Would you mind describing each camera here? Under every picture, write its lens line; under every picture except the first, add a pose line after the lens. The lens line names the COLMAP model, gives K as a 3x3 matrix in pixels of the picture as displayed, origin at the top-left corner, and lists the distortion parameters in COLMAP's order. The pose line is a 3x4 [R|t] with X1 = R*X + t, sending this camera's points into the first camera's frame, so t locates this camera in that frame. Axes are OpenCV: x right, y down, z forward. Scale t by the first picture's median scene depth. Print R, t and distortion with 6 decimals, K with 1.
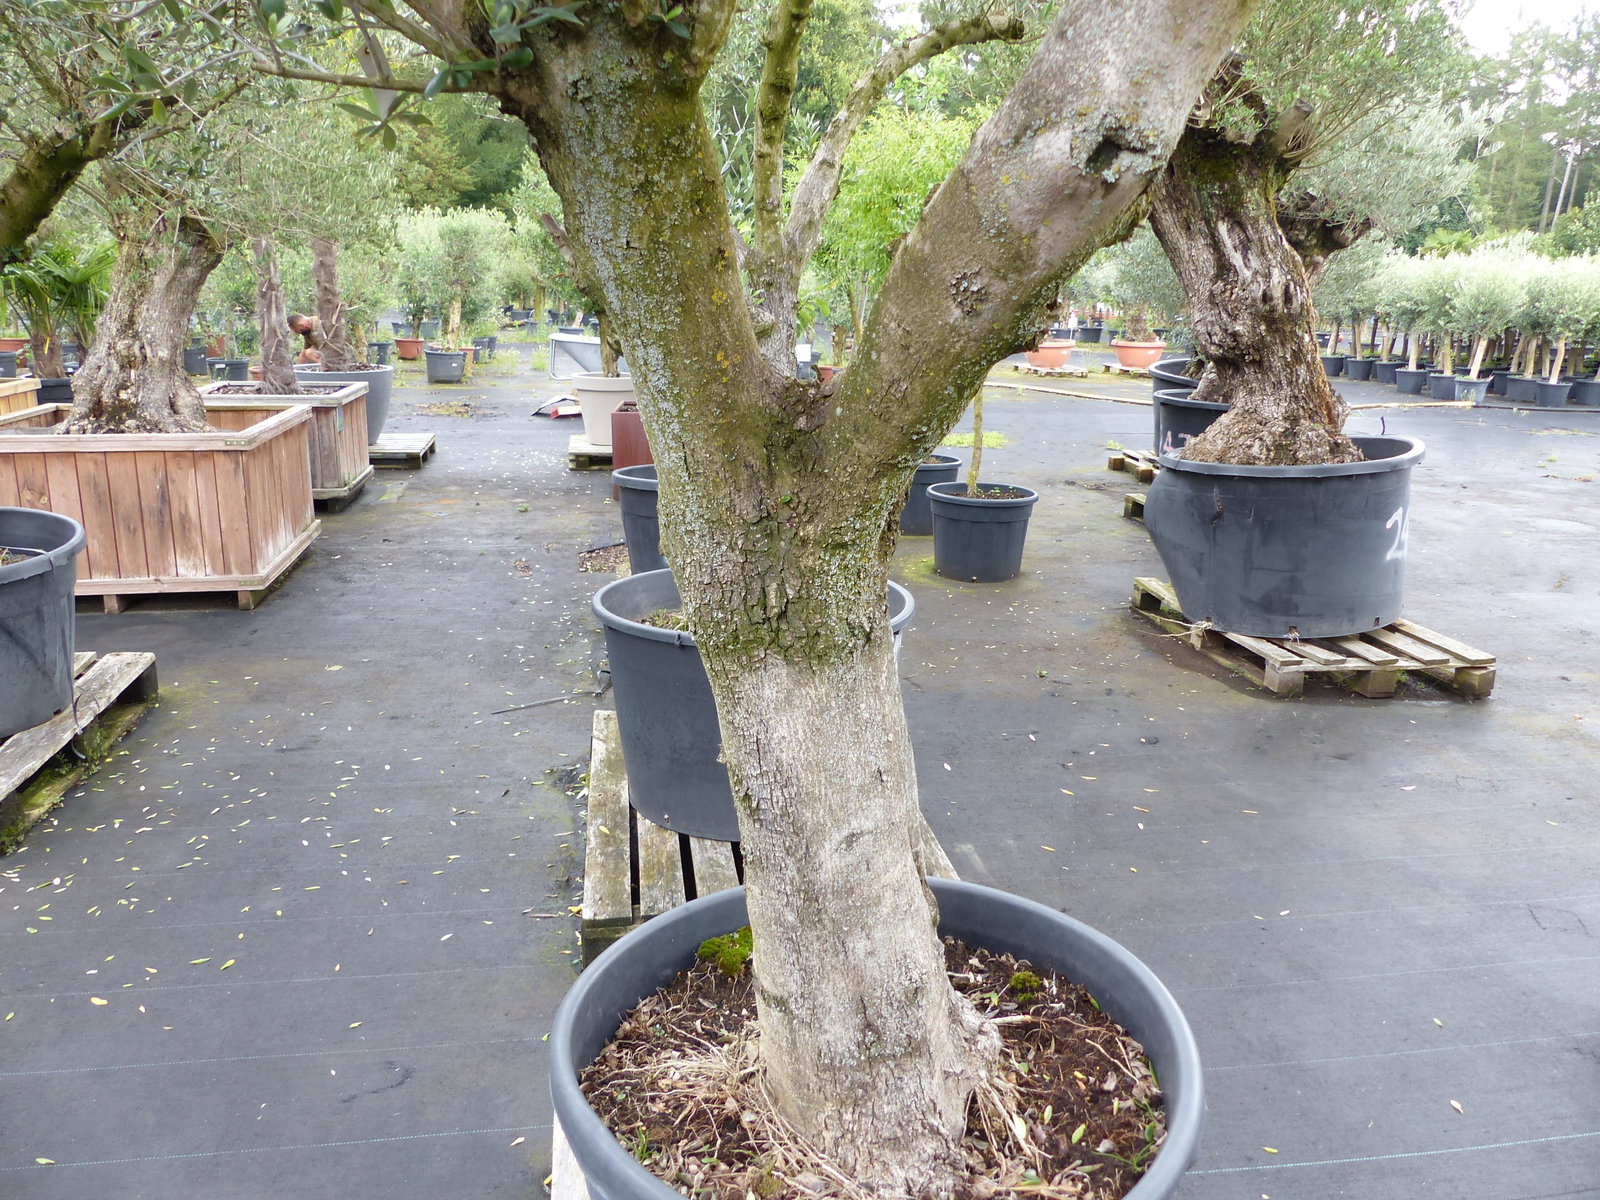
lens RADIAL K [[1195.6, 0, 808.0], [0, 1195.6, 598.0], [0, 0, 1]] dist [-0.036913, 0.033303]
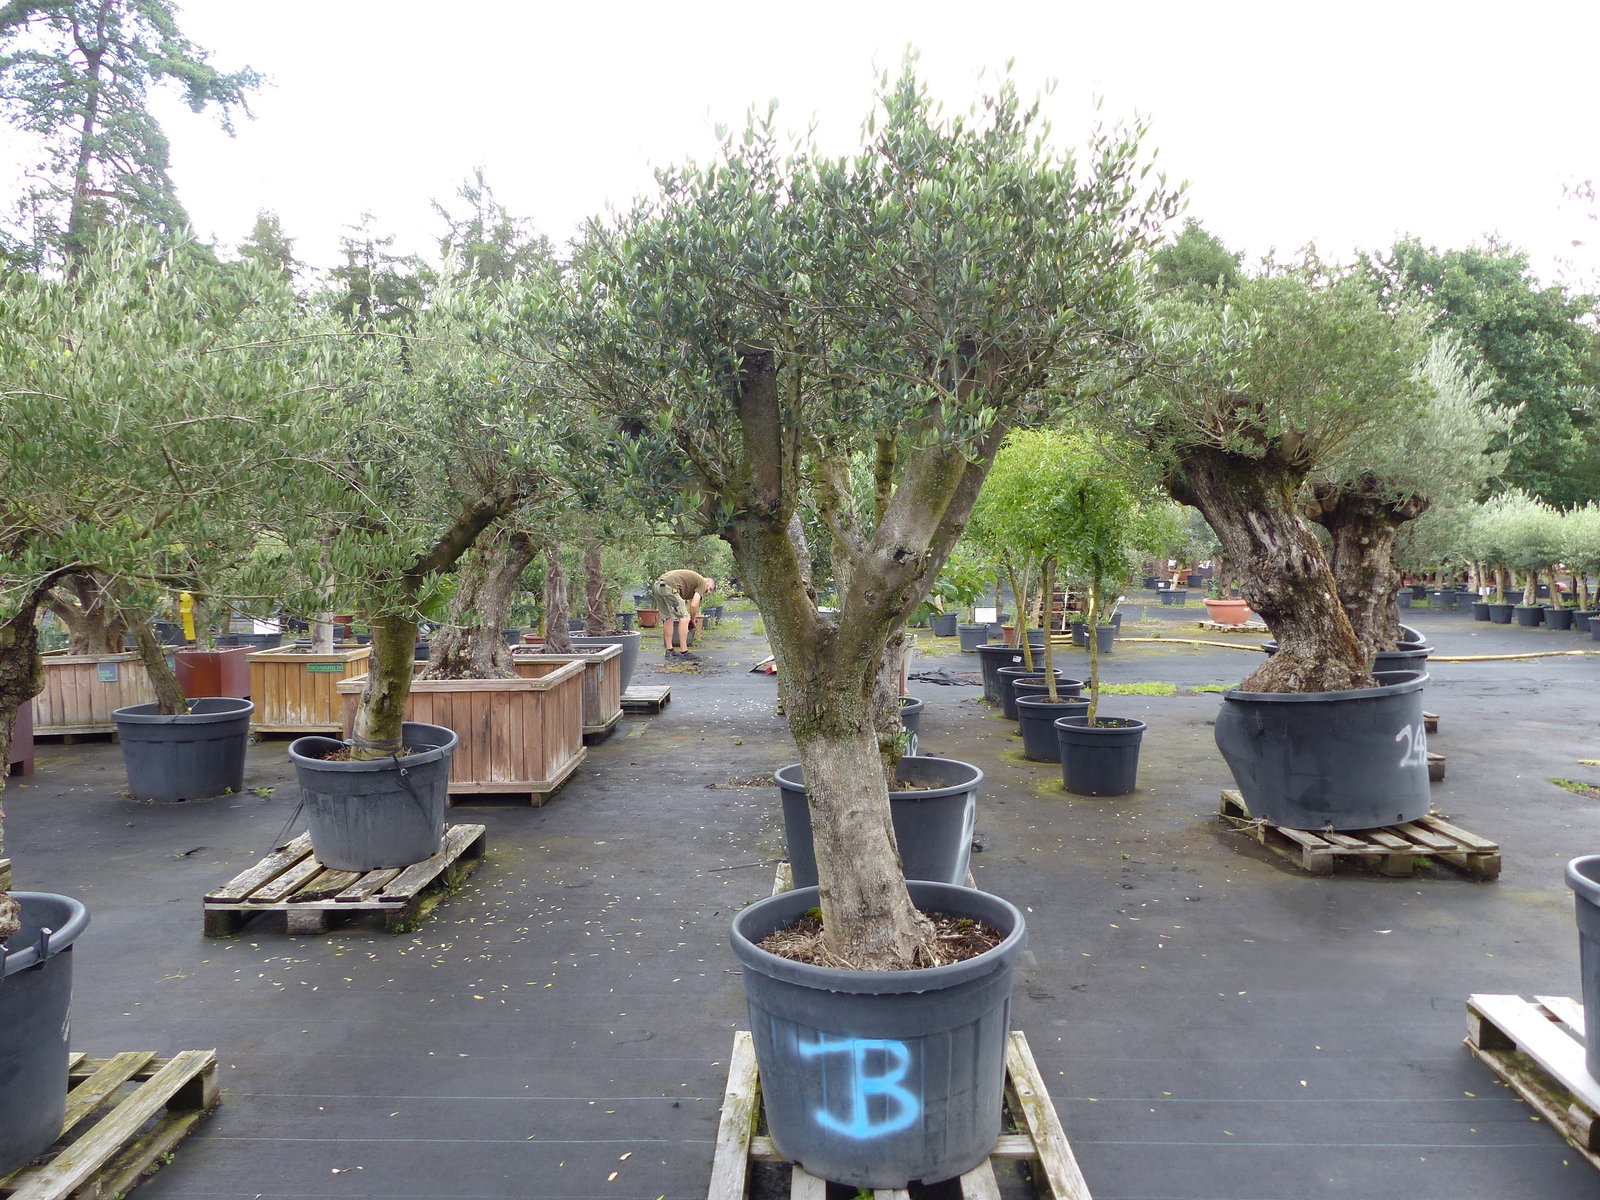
lens RADIAL K [[1195.6, 0, 808.0], [0, 1195.6, 598.0], [0, 0, 1]] dist [-0.036913, 0.033303]
pose [[0.983641, -0.022479, -0.178731, 0.096621], [-0.016798, 0.976415, -0.215249, 0.073853], [0.179354, 0.214730, 0.960064, -0.355326]]
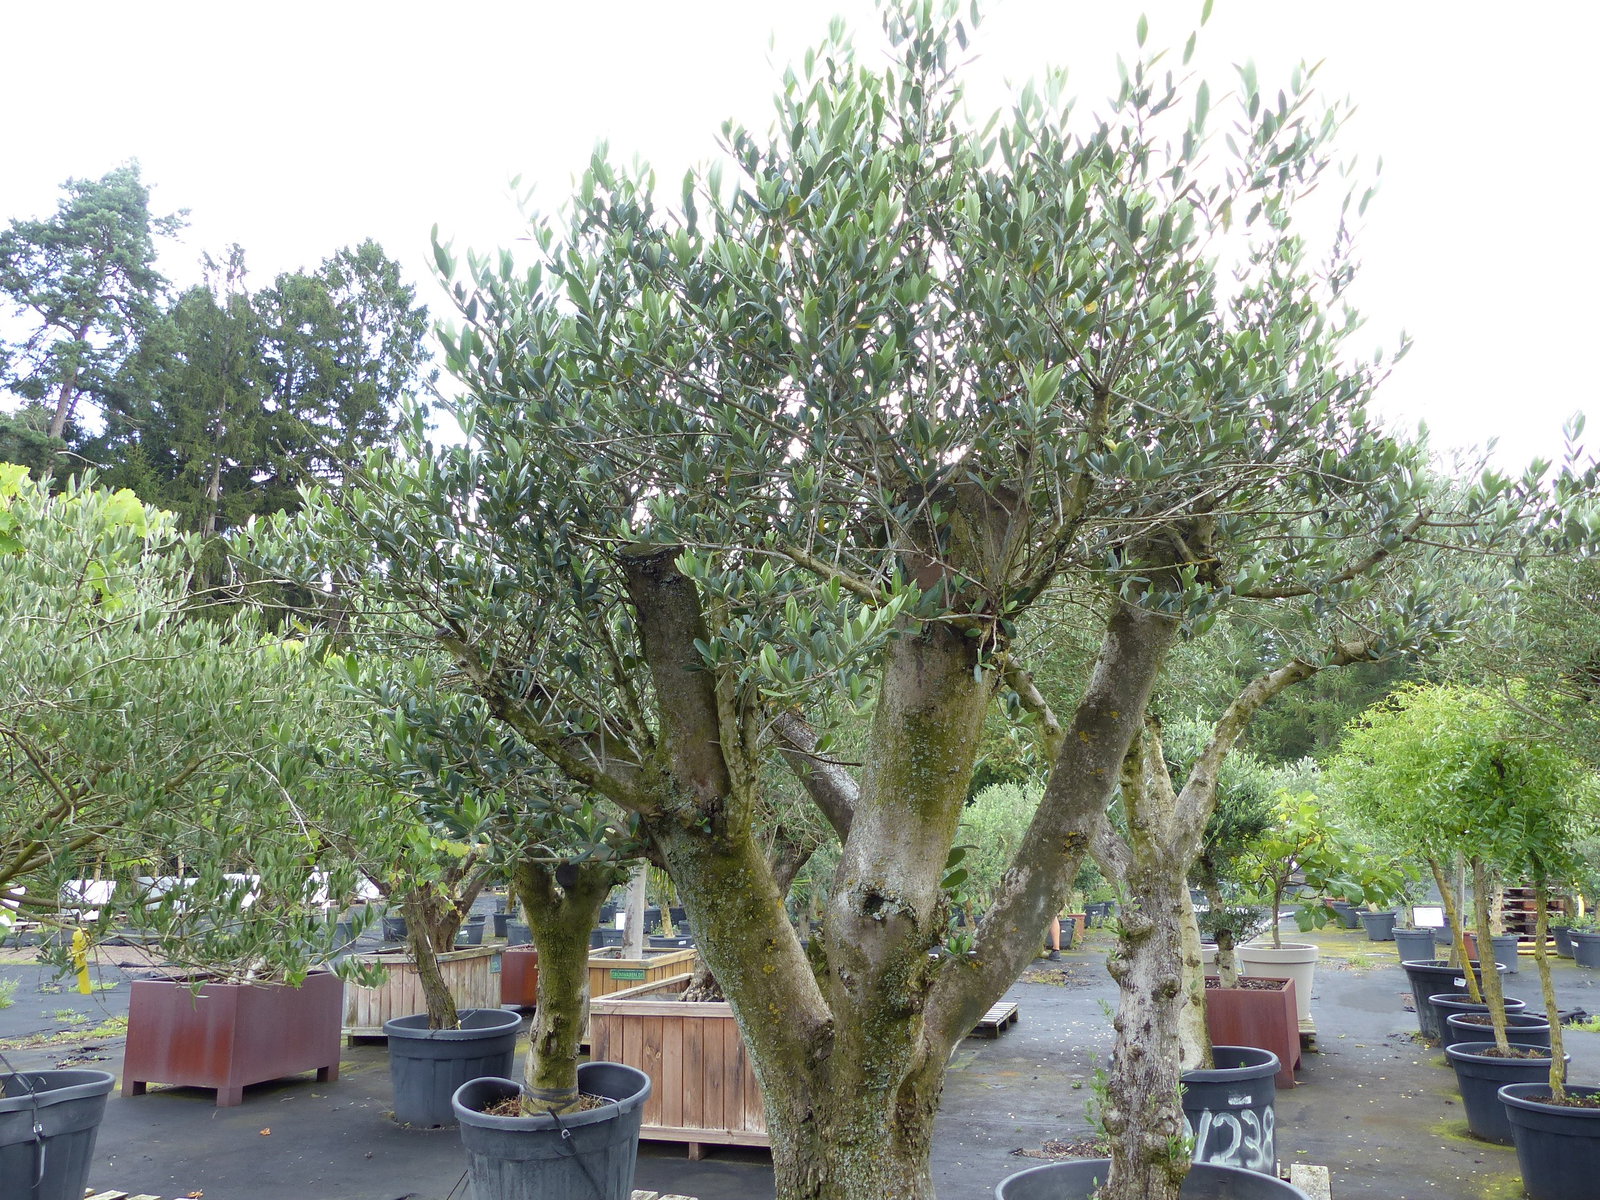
lens RADIAL K [[1195.6, 0, 808.0], [0, 1195.6, 598.0], [0, 0, 1]] dist [-0.036913, 0.033303]
pose [[0.865227, -0.135410, -0.482748, 0.173524], [-0.092723, 0.903016, -0.419482, -0.007517], [0.492731, 0.407709, 0.768758, -0.087520]]
